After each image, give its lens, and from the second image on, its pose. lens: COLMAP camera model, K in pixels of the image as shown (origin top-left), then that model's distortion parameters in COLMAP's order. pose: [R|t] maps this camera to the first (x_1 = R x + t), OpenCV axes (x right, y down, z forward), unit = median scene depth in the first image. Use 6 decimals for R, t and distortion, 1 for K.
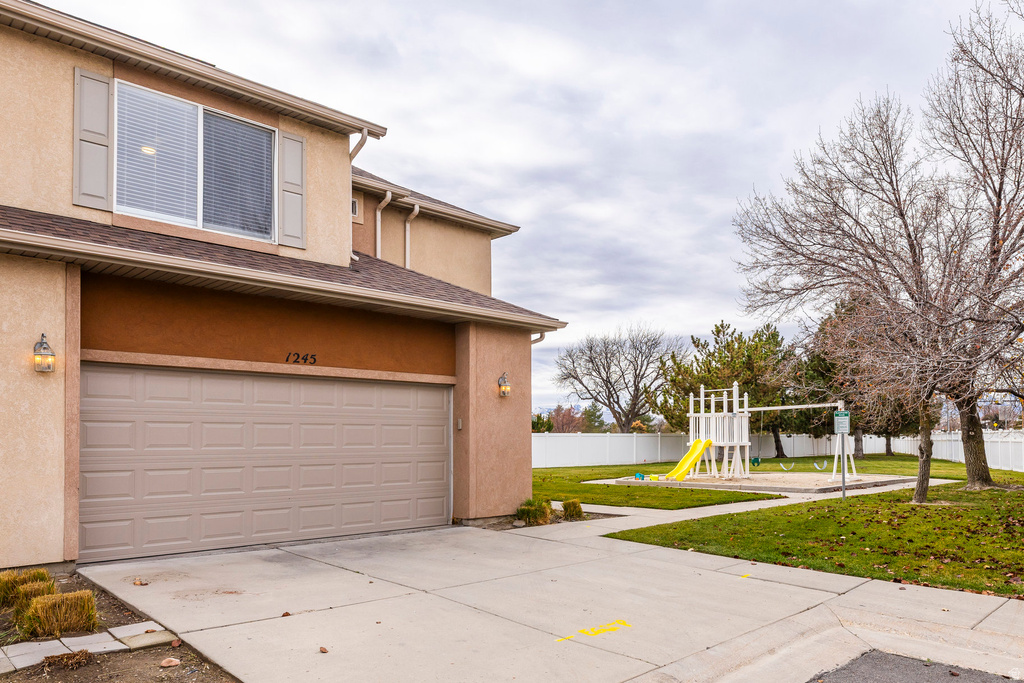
lens RADIAL K [[674.6, 0, 486.6], [0, 674.6, 328.6], [0, 0, 1]] dist [-0.002482, 0.001241]
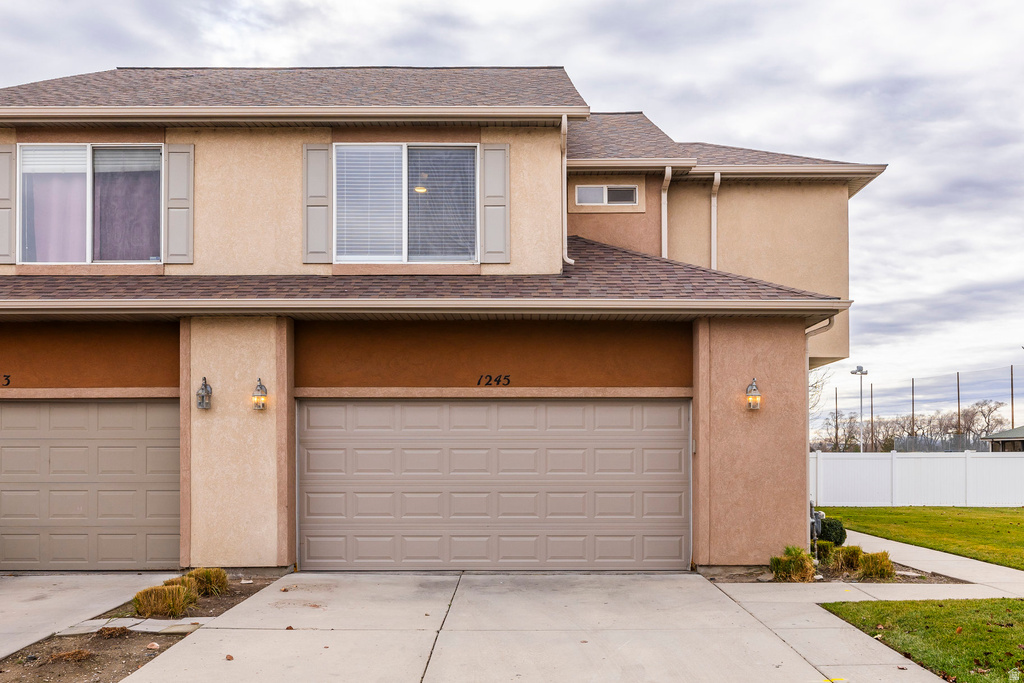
lens RADIAL K [[808.7, 0, 512.0], [0, 808.7, 341.5], [0, 0, 1]] dist [-0.005735, 0.004619]
pose [[0.745061, -0.095132, -0.660177, 0.498120], [0.106993, 0.994005, -0.022487, 0.017901], [0.658359, -0.053880, 0.750773, 0.160015]]
